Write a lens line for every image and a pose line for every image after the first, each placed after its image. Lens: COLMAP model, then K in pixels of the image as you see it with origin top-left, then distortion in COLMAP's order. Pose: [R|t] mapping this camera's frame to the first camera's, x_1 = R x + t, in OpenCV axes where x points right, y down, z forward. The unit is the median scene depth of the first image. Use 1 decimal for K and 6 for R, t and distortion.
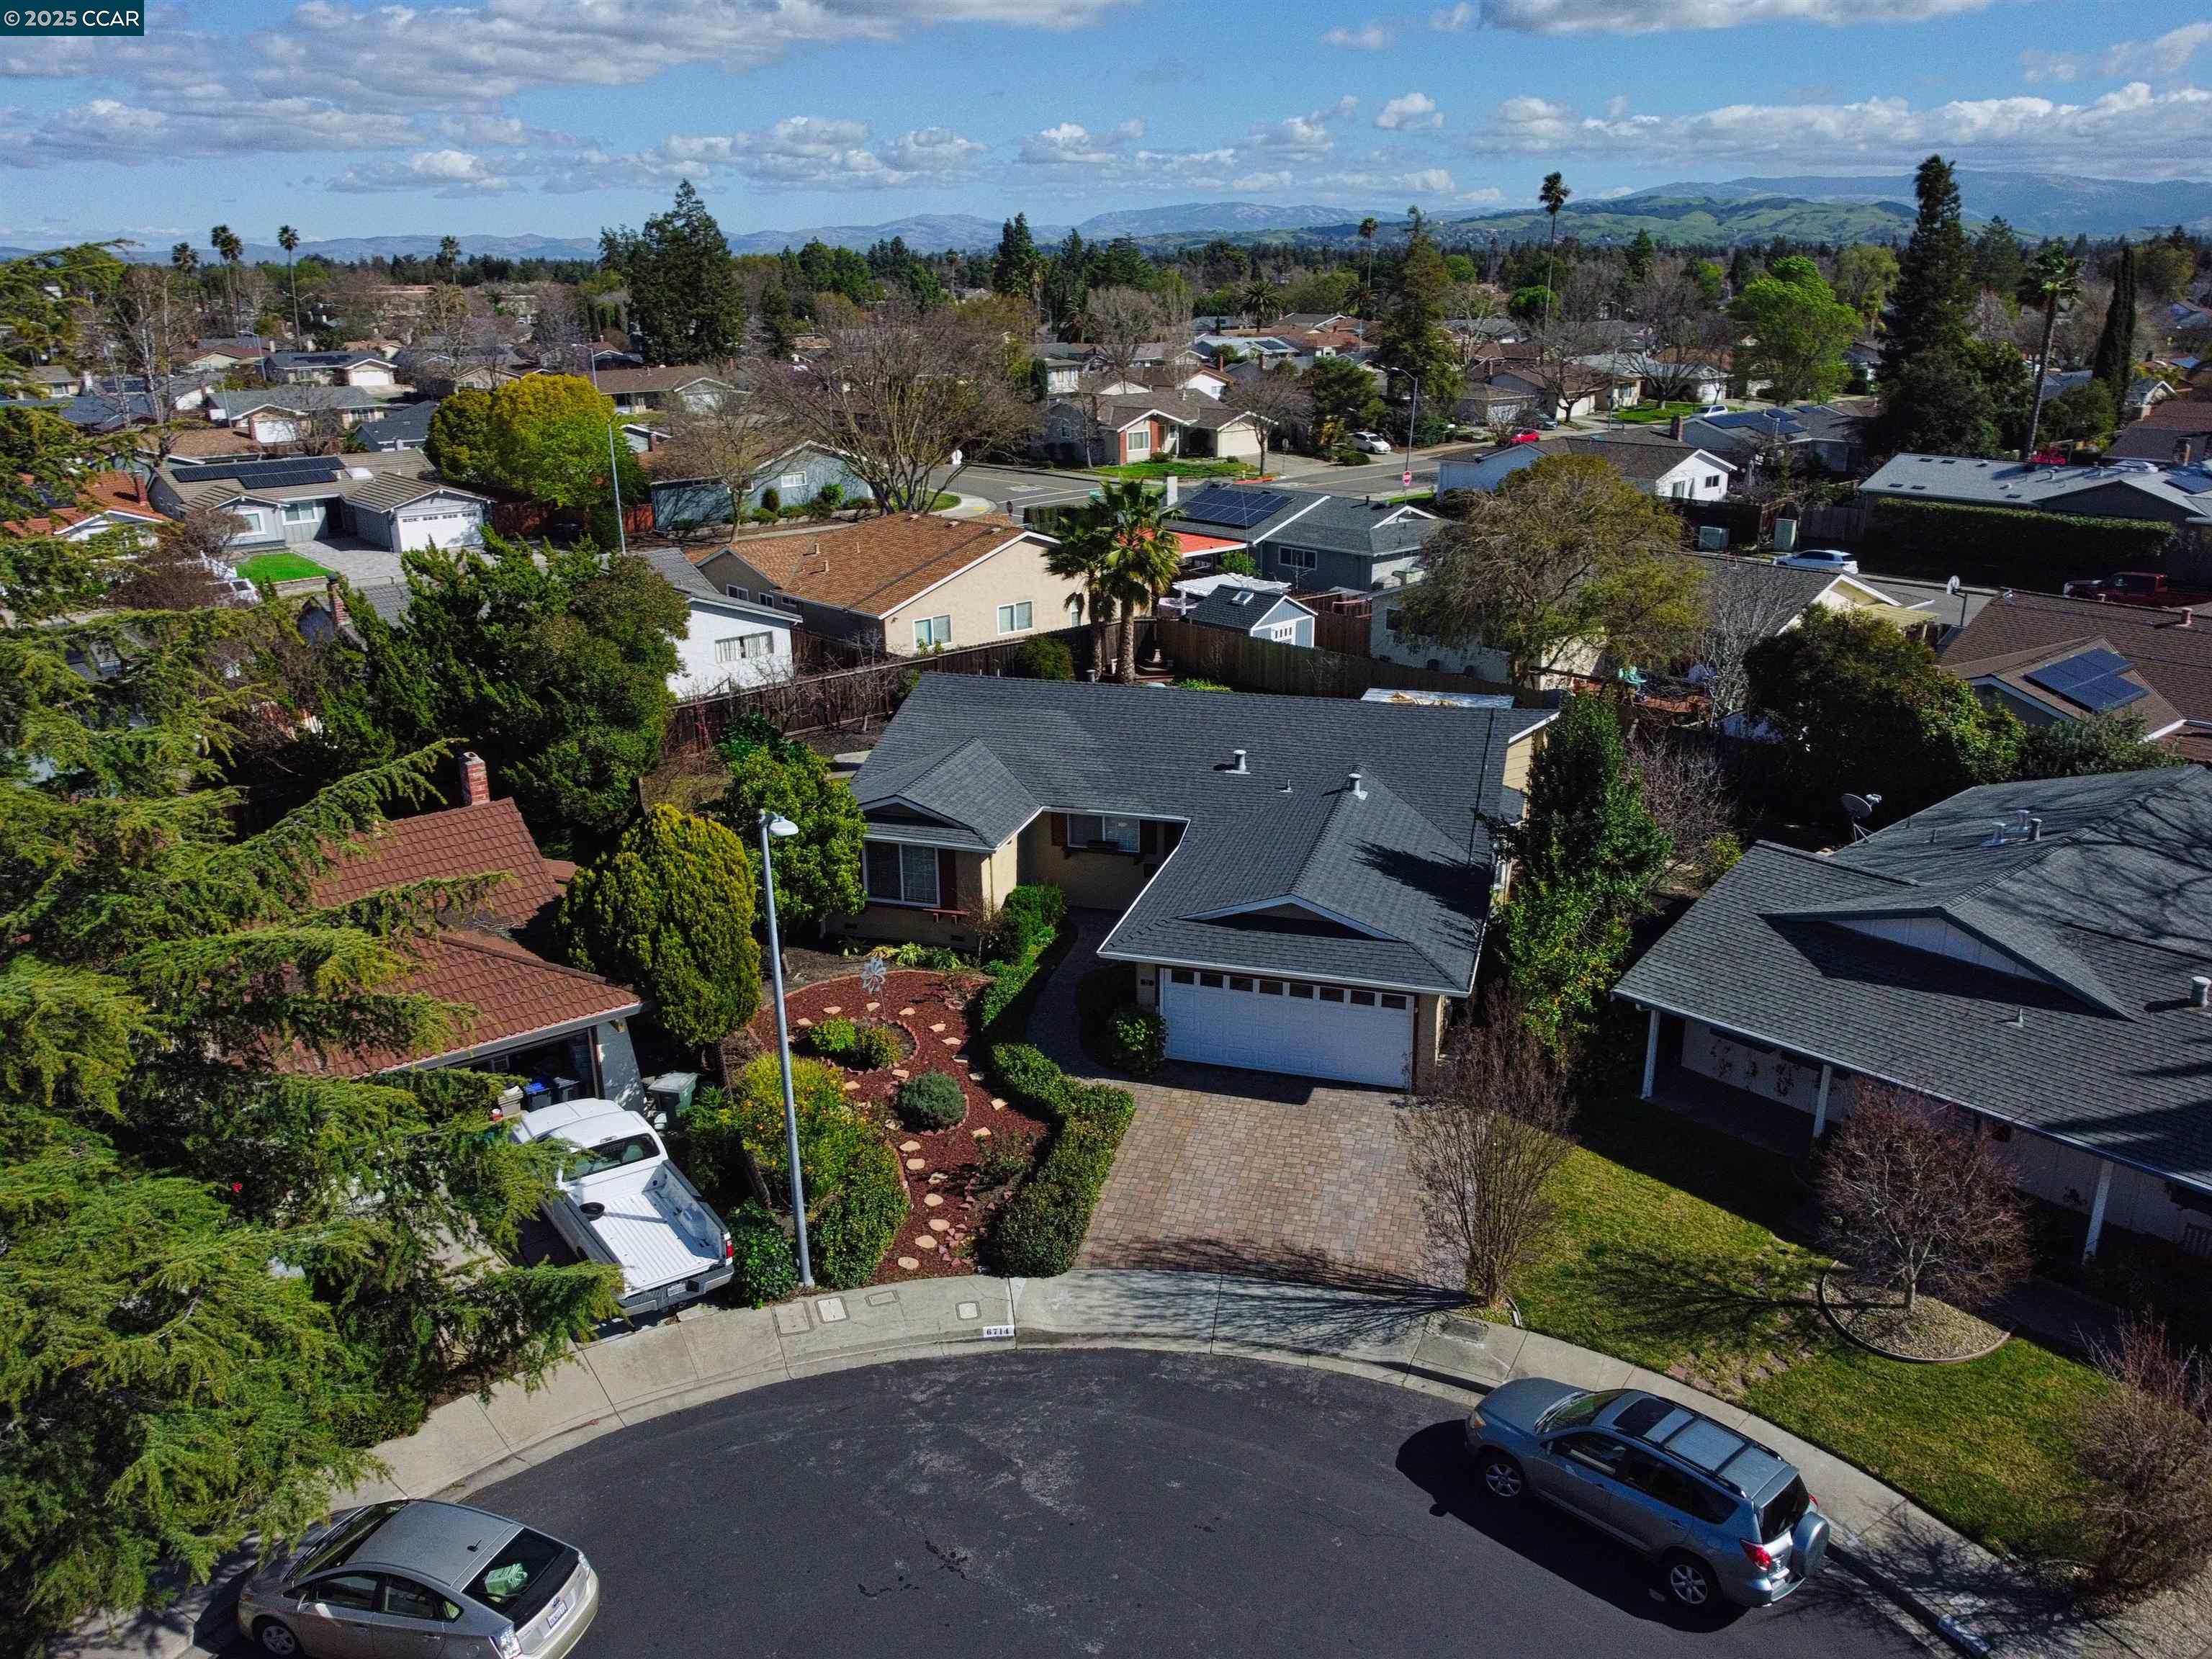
lens RADIAL K [[1670.2, 0, 1113.9], [0, 1670.2, 818.1], [0, 0, 1]] dist [0.000637, -0.005723]
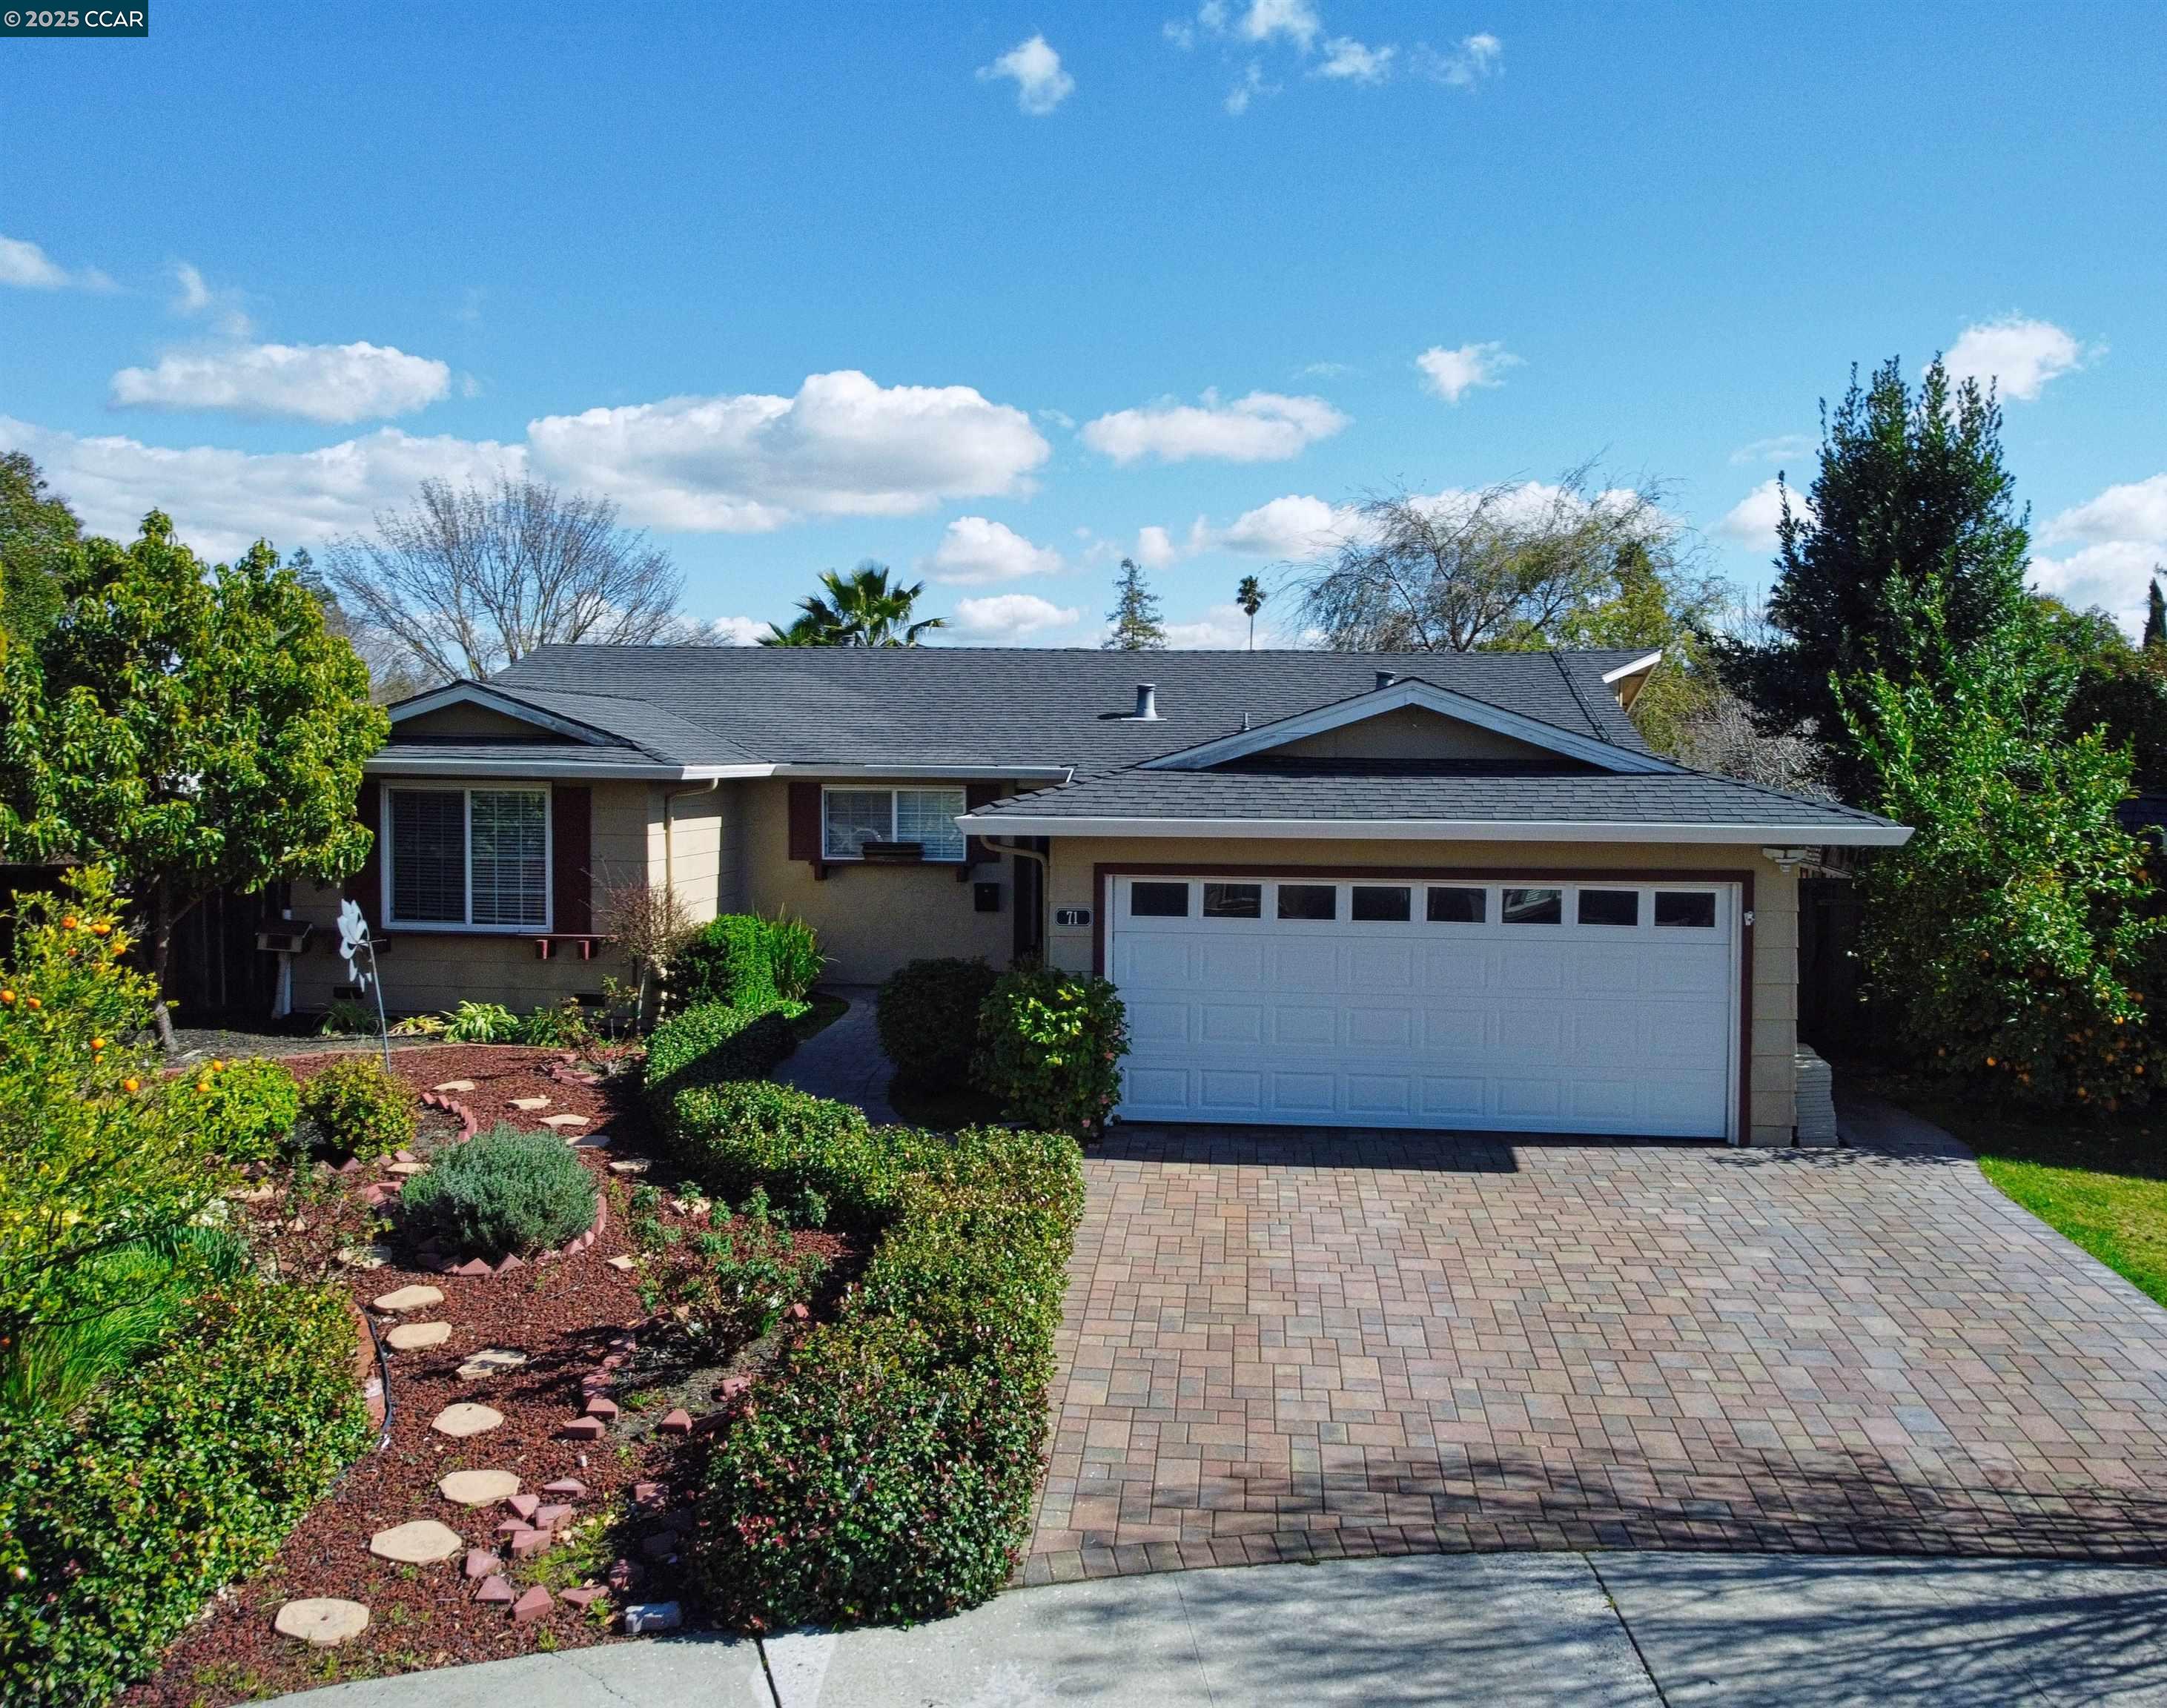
lens RADIAL K [[1710.2, 0, 1145.2], [0, 1710.2, 853.6], [0, 0, 1]] dist [-0.003838, -0.001179]
pose [[0.977550, 0.005857, 0.210620, -0.053245], [0.049819, 0.964846, -0.258052, 0.201795], [-0.204727, 0.262751, 0.942894, 0.631252]]
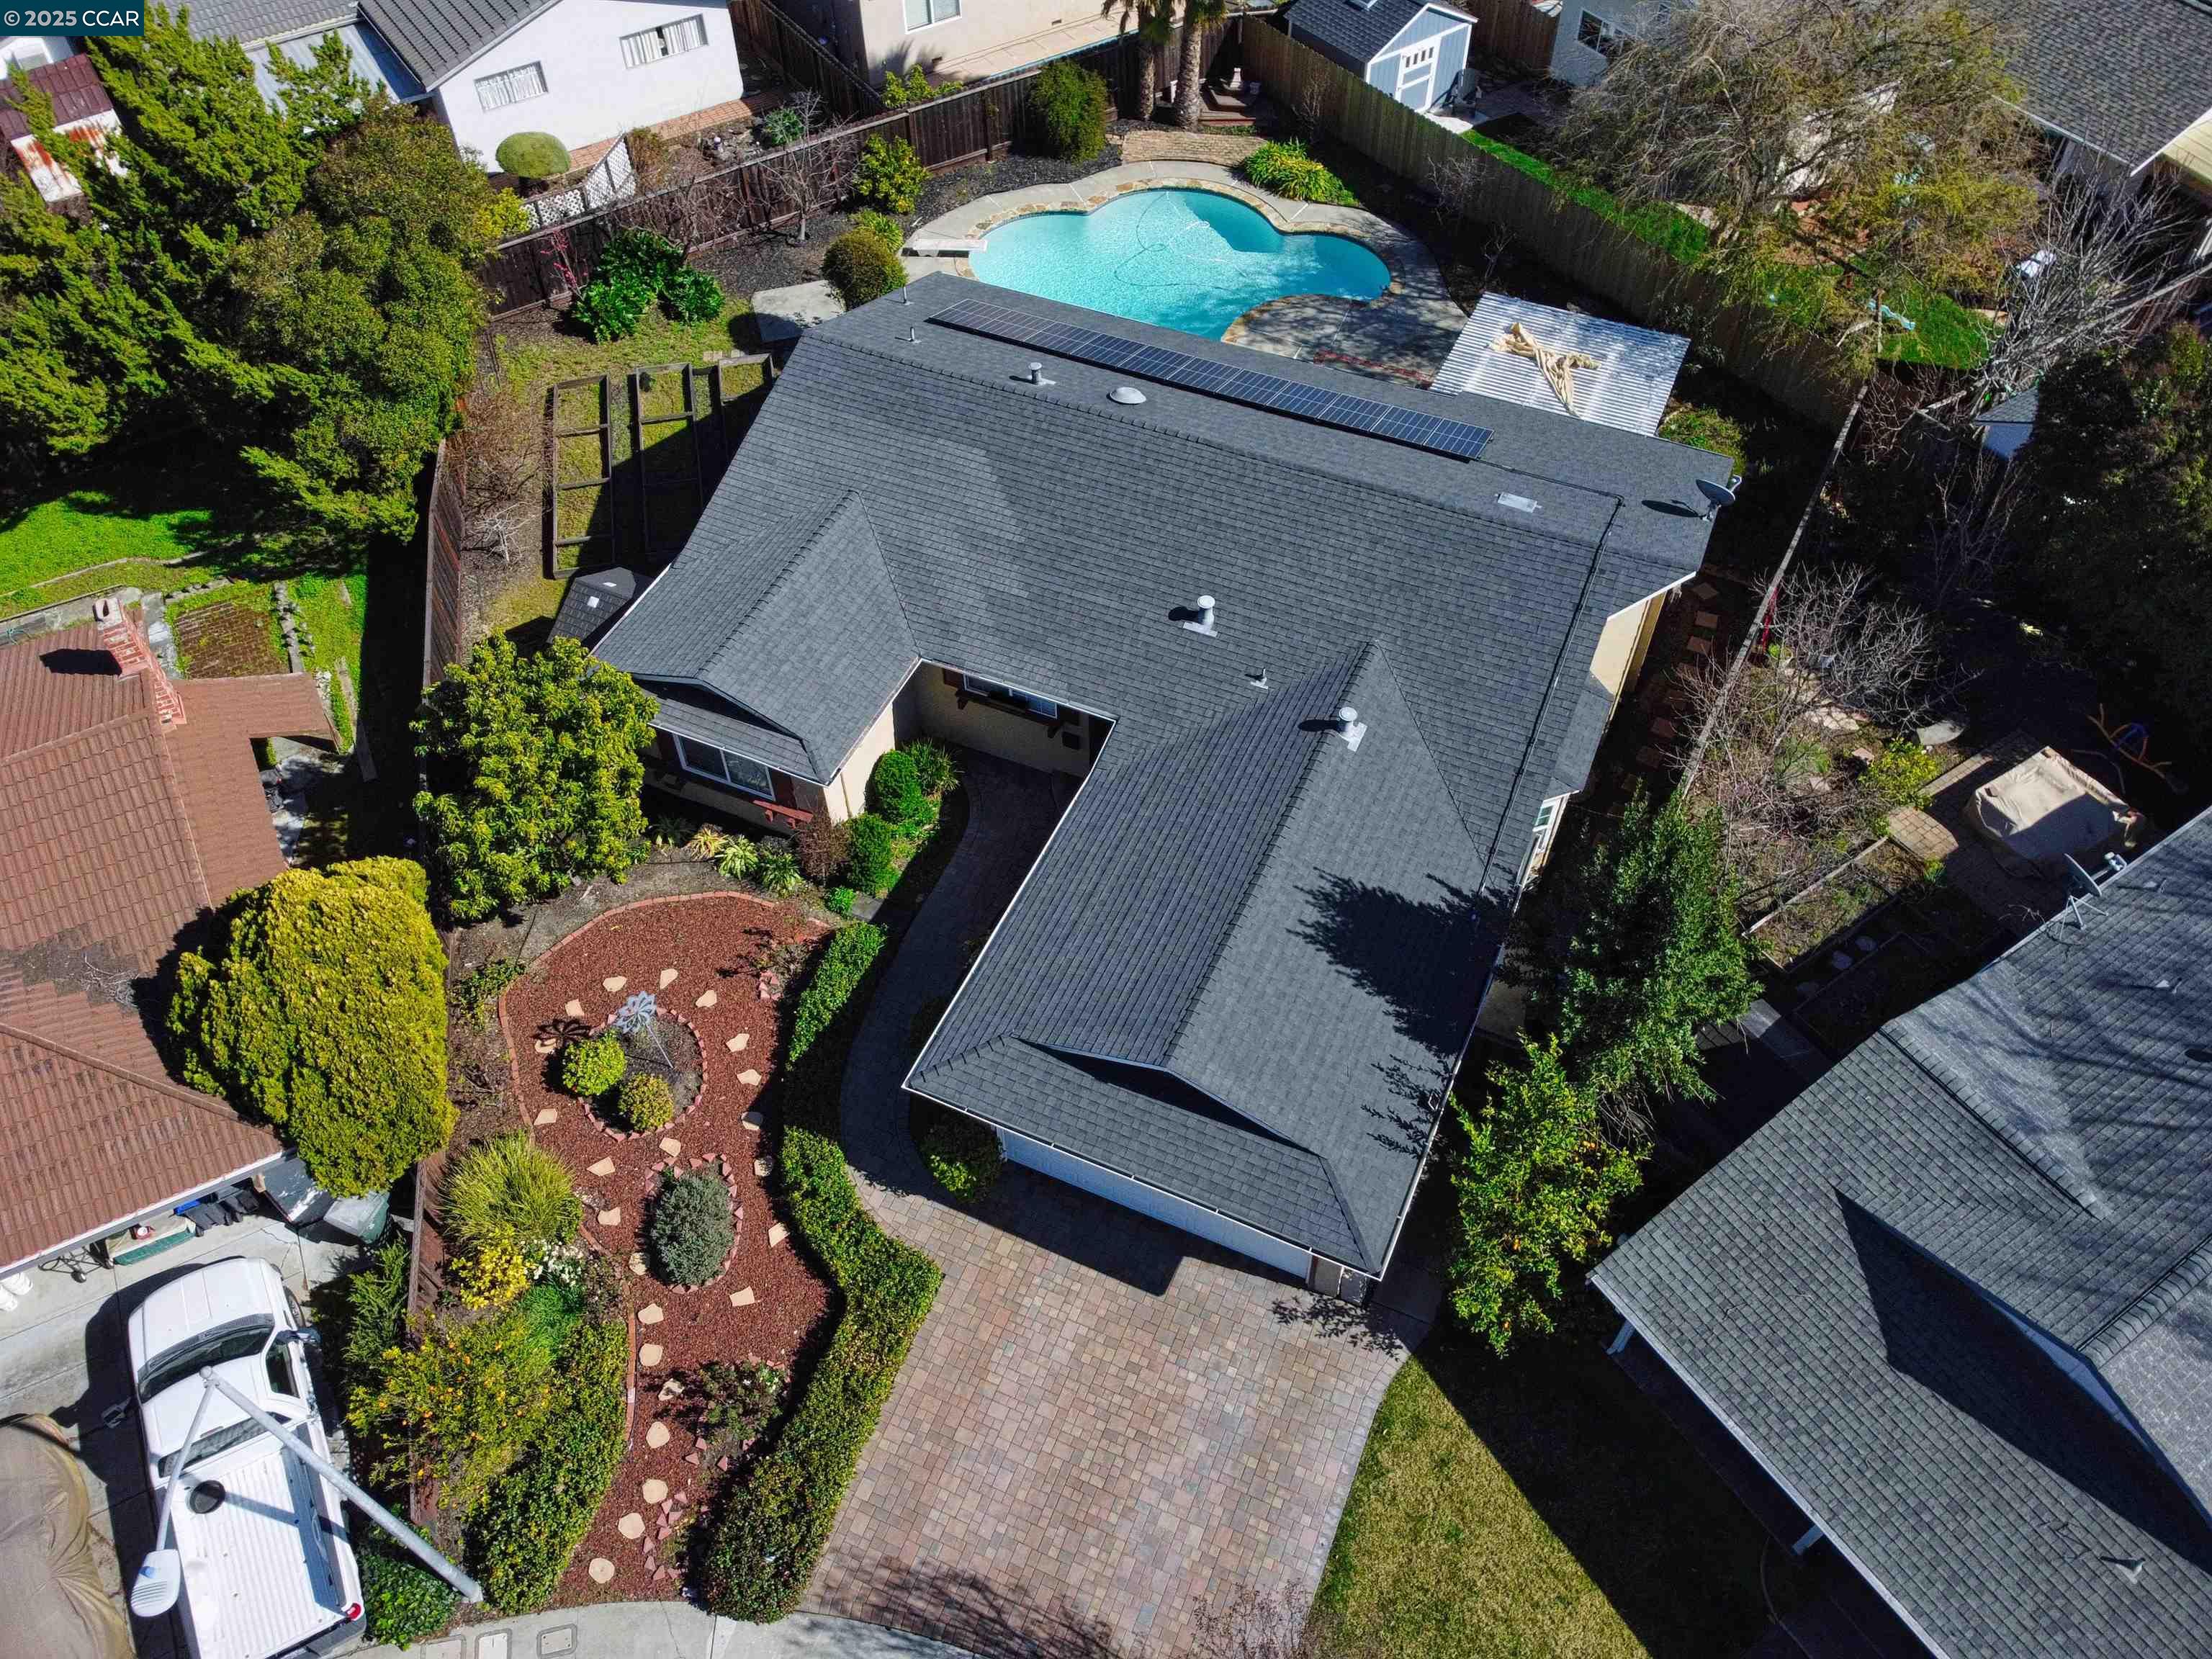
lens RADIAL K [[1670.2, 0, 1113.9], [0, 1670.2, 818.1], [0, 0, 1]] dist [0.000637, -0.005723]
pose [[0.991101, 0.104052, -0.083021, 0.135138], [-0.043634, 0.843174, 0.535867, -0.430093], [0.125760, -0.527475, 0.840211, 0.474893]]
